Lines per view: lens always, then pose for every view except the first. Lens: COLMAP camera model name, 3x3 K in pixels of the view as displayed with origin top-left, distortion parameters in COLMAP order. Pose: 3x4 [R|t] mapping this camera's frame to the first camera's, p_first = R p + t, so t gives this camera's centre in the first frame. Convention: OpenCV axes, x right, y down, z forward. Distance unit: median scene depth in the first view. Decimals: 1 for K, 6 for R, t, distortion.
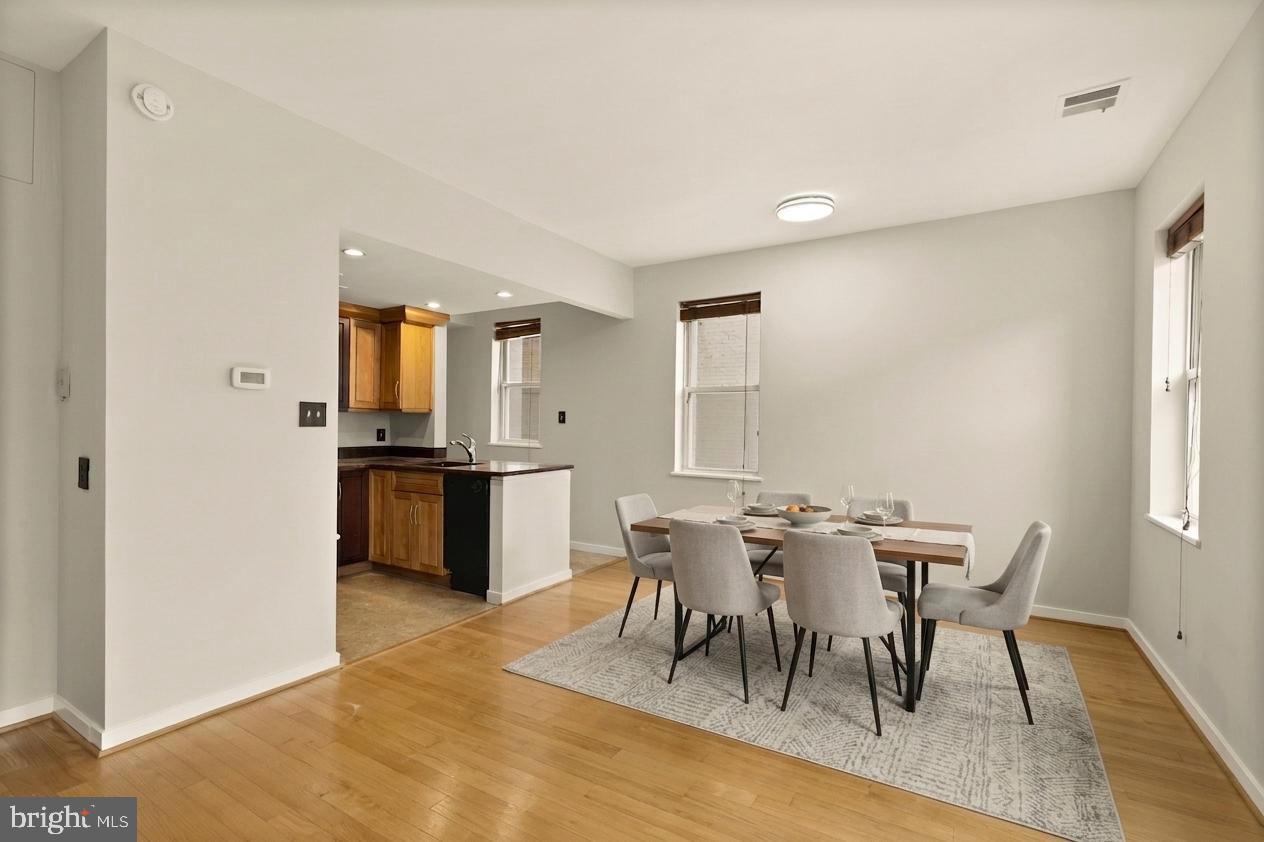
lens RADIAL K [[566.6, 0, 633.1], [0, 566.6, 425.7], [0, 0, 1]] dist [0.005492, 0.000123]
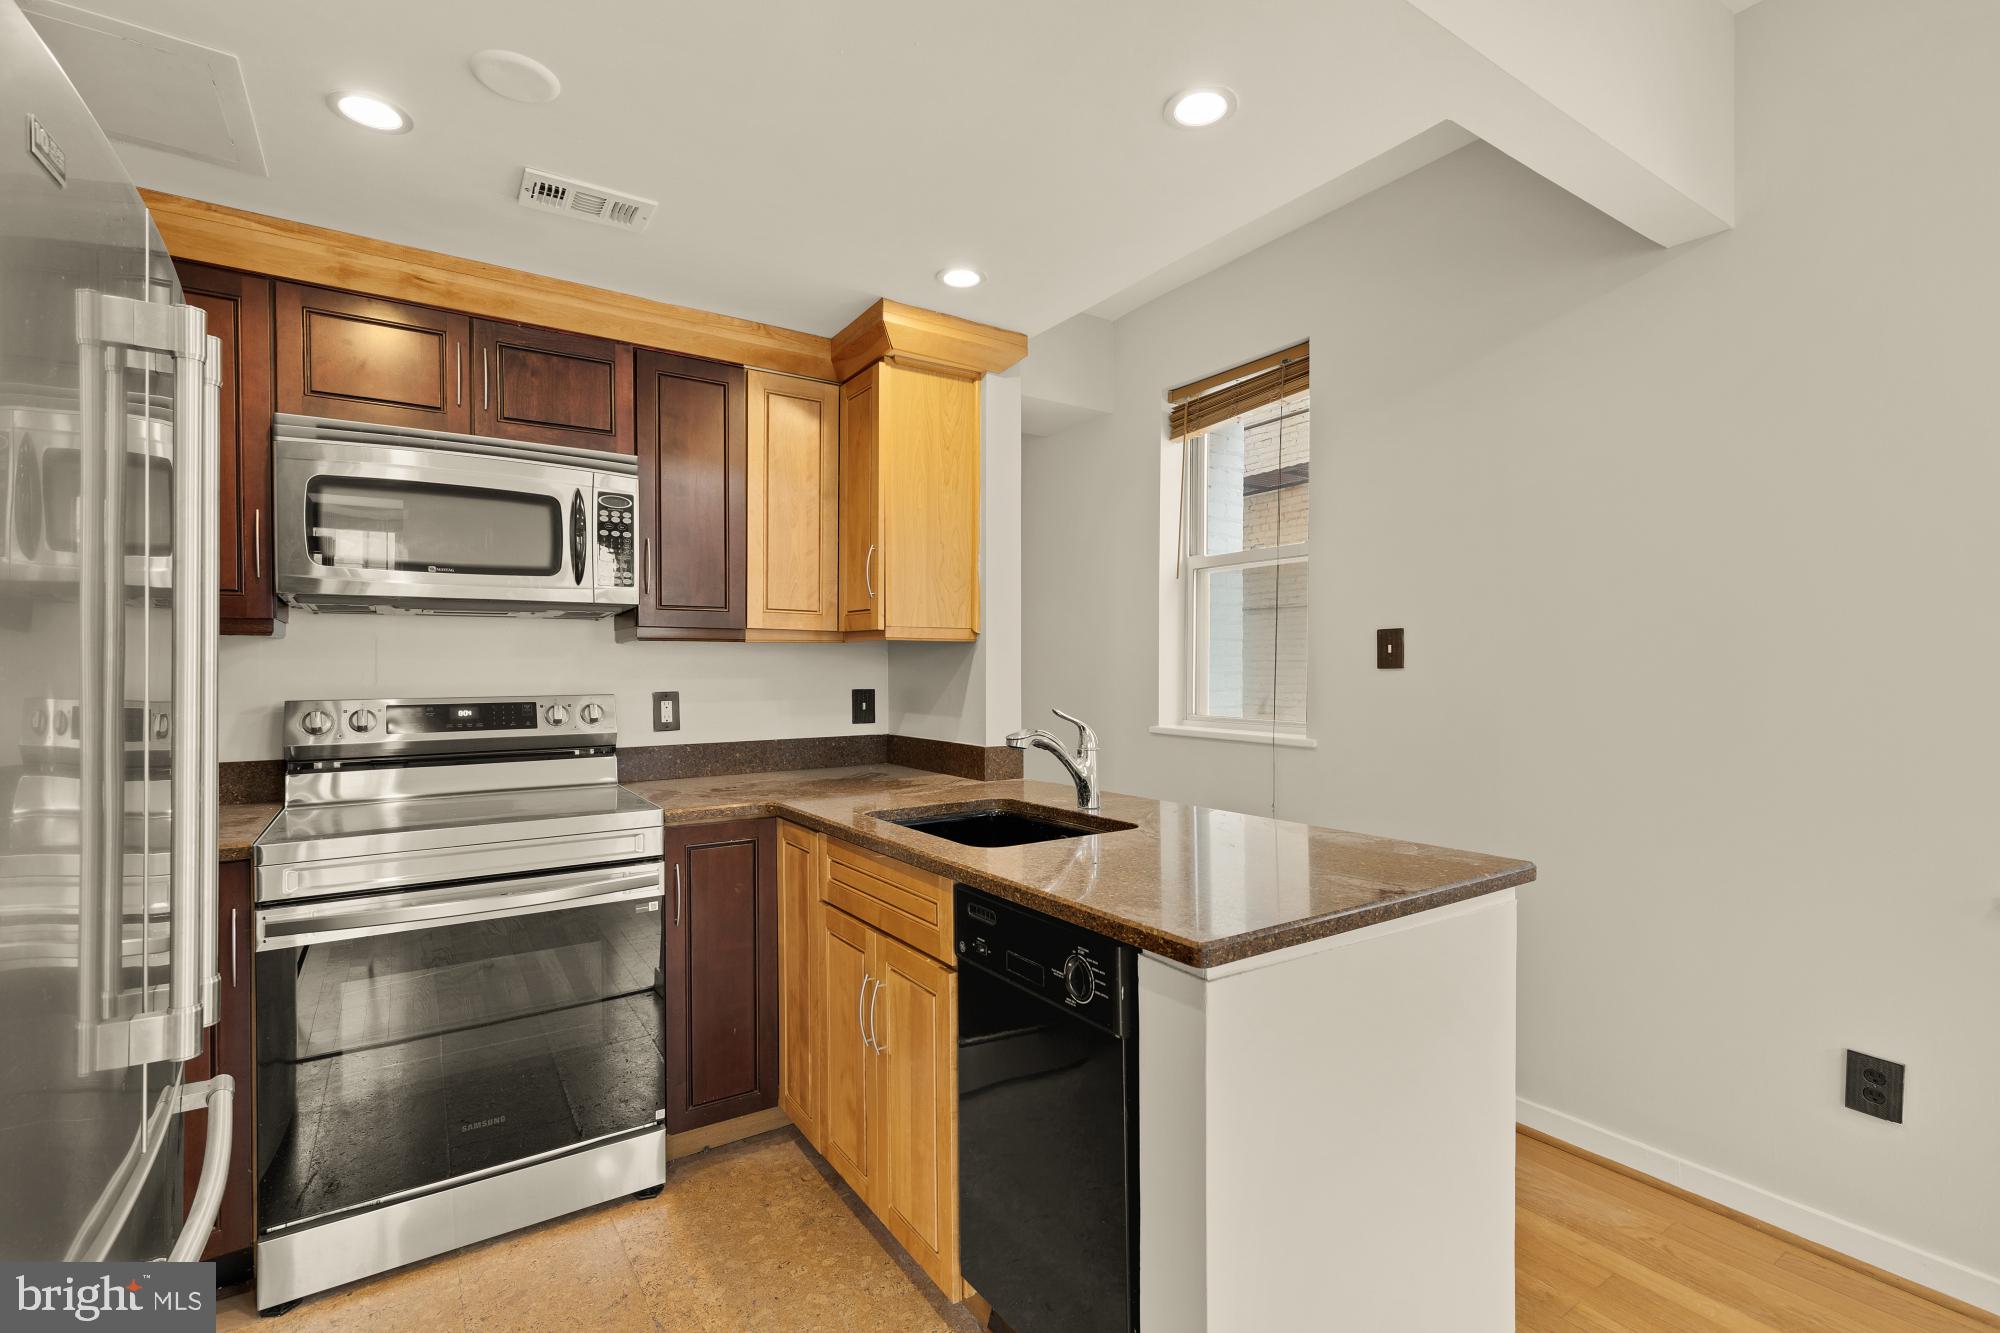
lens RADIAL K [[896.6, 0, 1001.7], [0, 896.6, 673.9], [0, 0, 1]] dist [0.005492, 0.000123]
pose [[0.907958, -0.008655, -0.418971, -0.138238], [0.007317, 0.999962, -0.004801, -0.001118], [0.418997, 0.001294, 0.907987, 0.589513]]
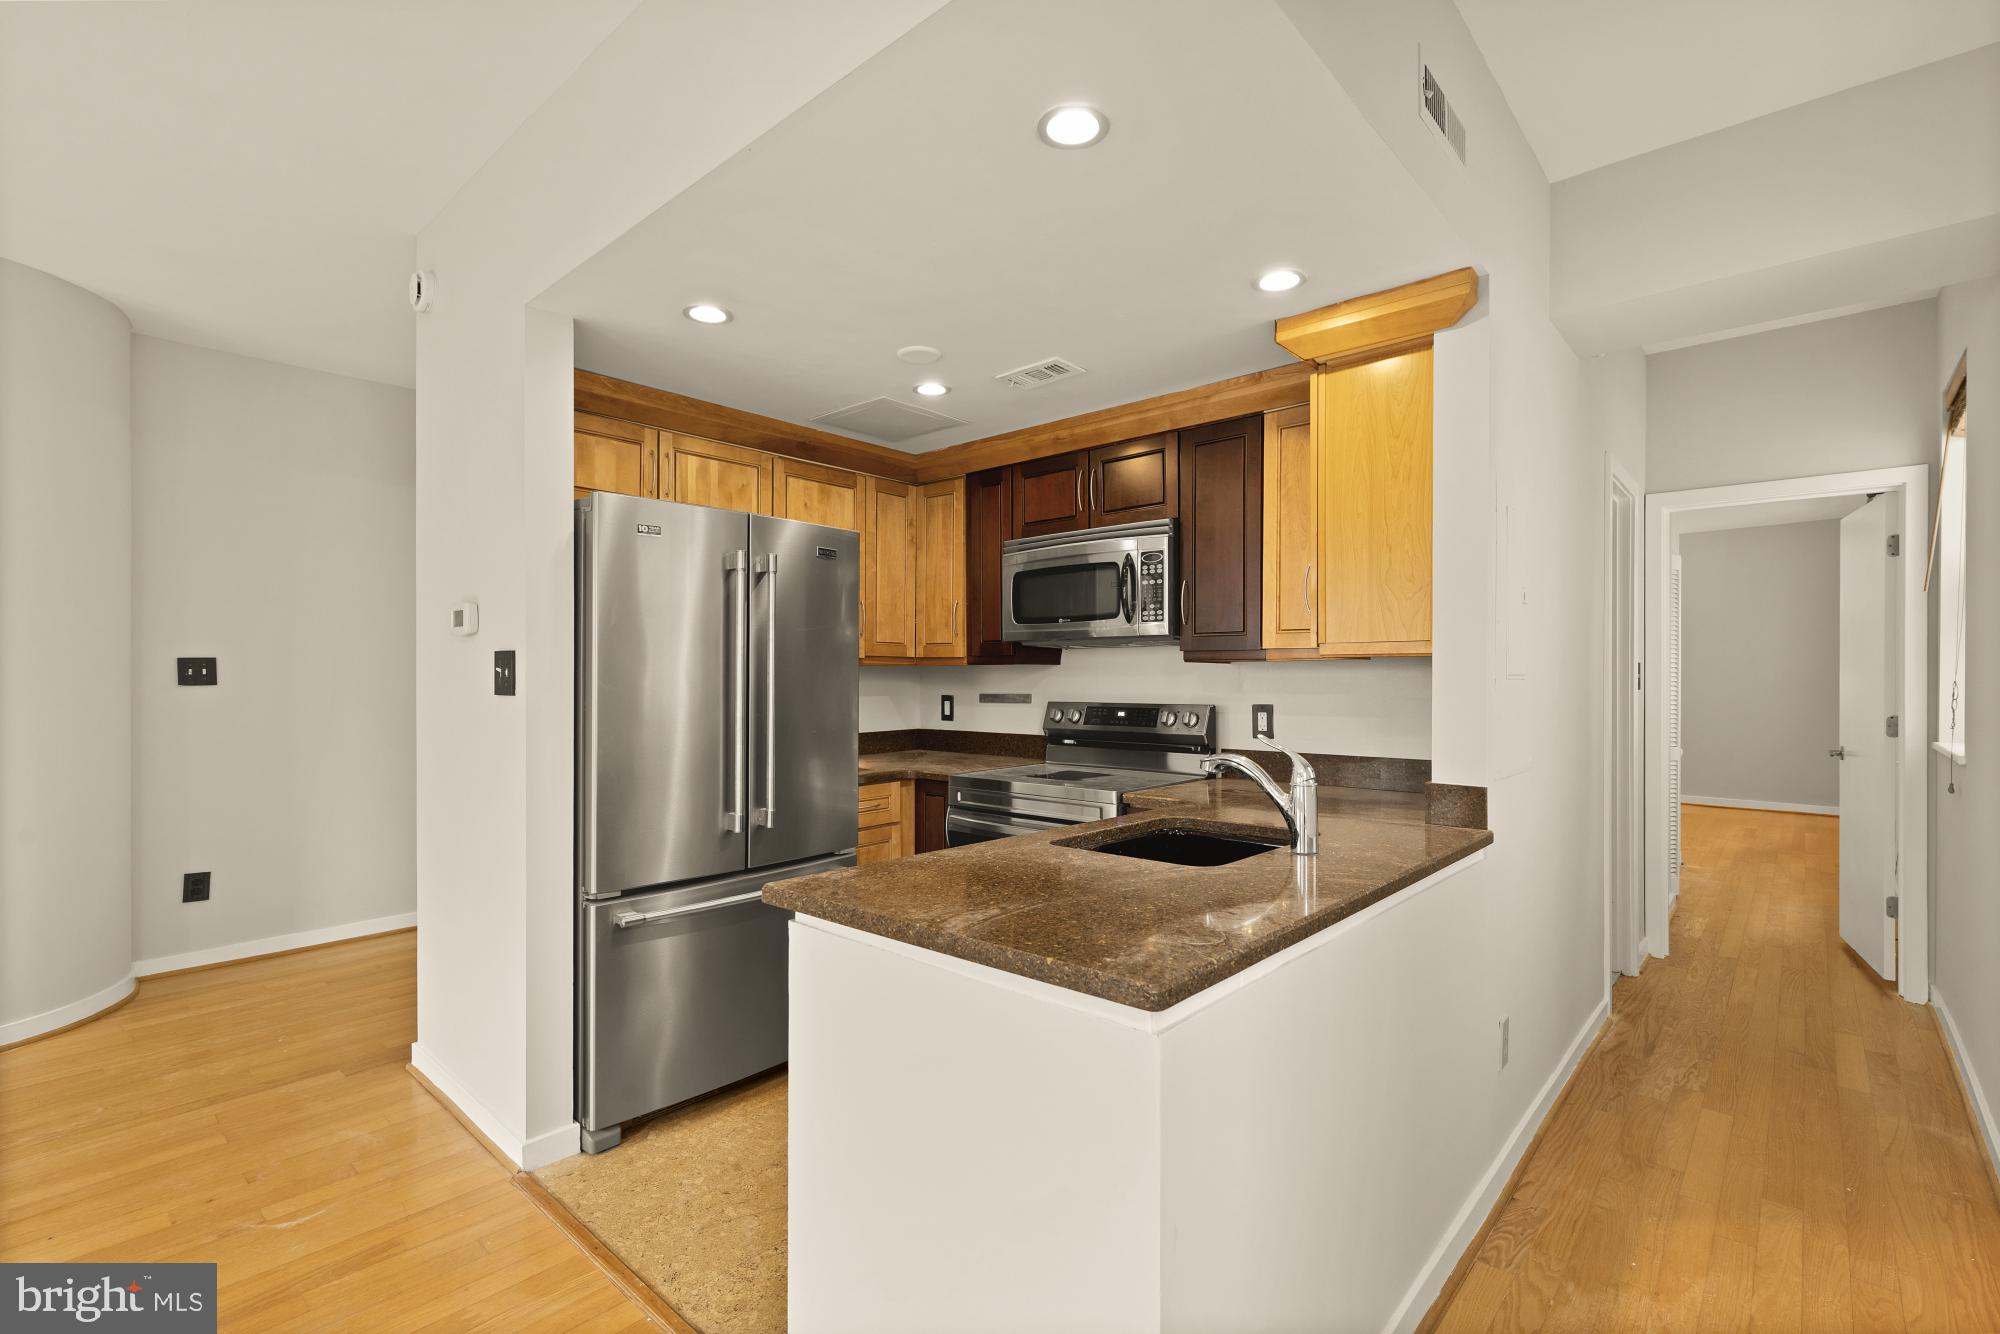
lens RADIAL K [[904.4, 0, 1002.1], [0, 904.4, 673.1], [0, 0, 1]] dist [0.008306, -0.000855]
pose [[-0.182433, -0.013741, -0.983122, 0.125496], [-0.008533, 0.999887, -0.012392, -0.007289], [0.983181, 0.006128, -0.182530, 0.965111]]
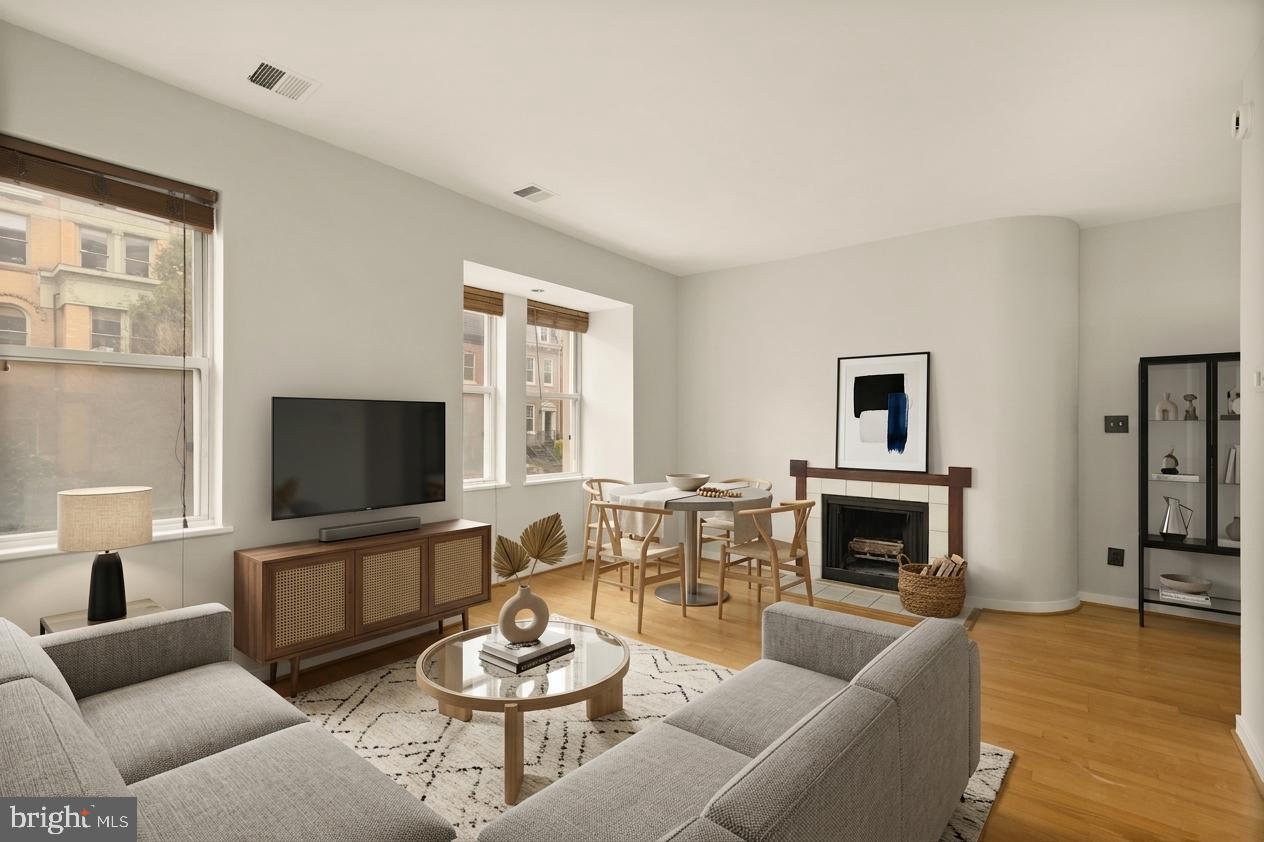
lens RADIAL K [[565.3, 0, 634.3], [0, 565.3, 425.9], [0, 0, 1]] dist [0.006913, -0.000816]
pose [[-0.992768, -0.017071, 0.118827, 0.051912], [-0.016023, 0.999824, 0.009774, -0.007208], [-0.118973, 0.007799, -0.992867, 1.012225]]
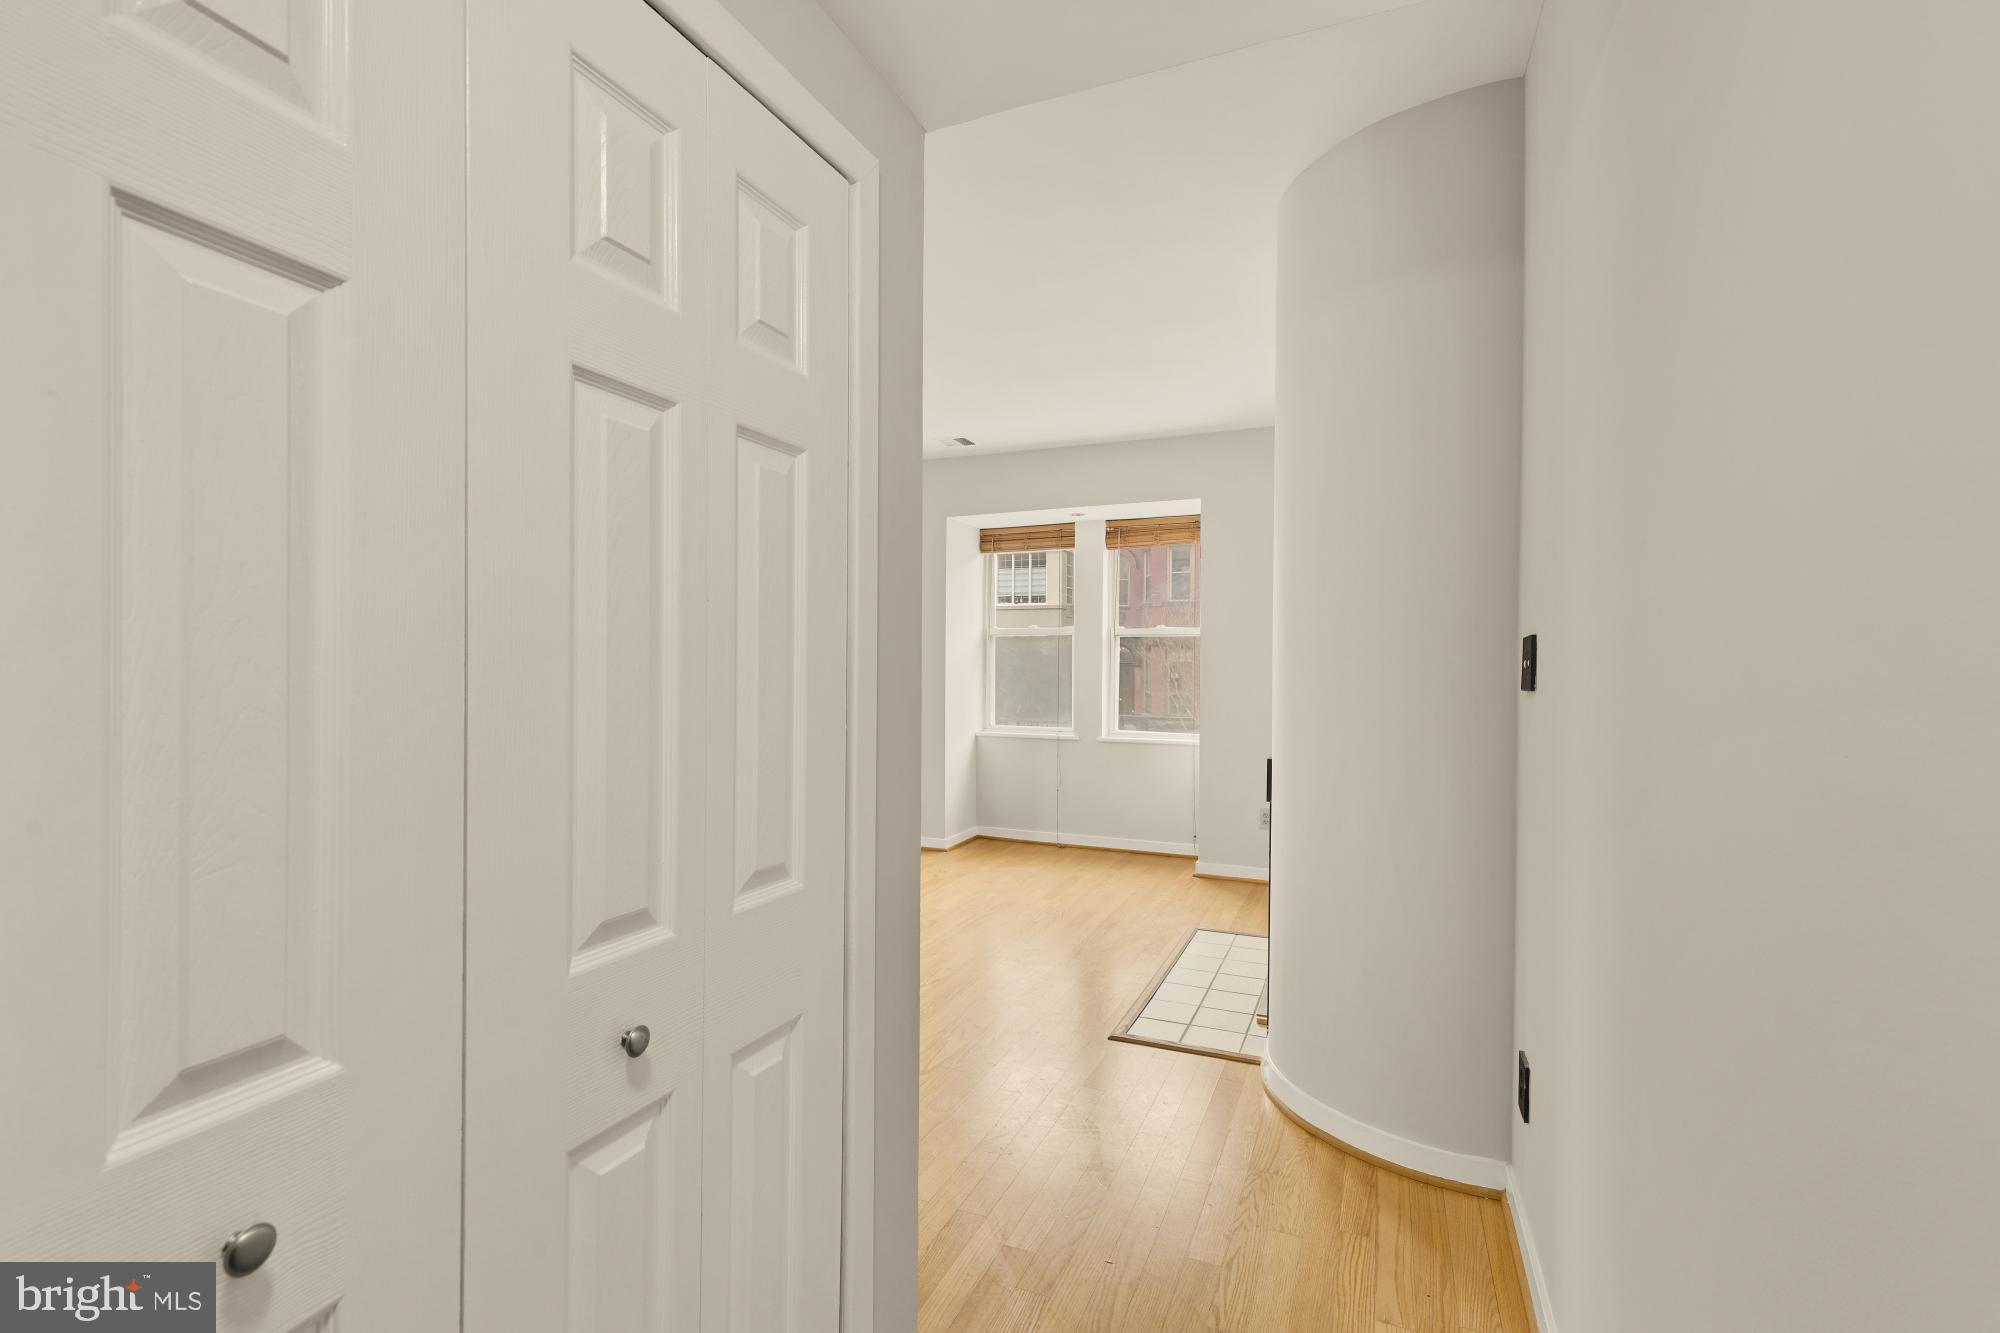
lens RADIAL K [[904.4, 0, 1002.1], [0, 904.4, 672.6], [0, 0, 1]] dist [0.008306, -0.000855]
pose [[-0.147674, -0.020174, 0.988830, -0.945888], [0.002324, 0.999782, 0.020744, -0.020115], [-0.989033, 0.005361, -0.147595, 0.393490]]
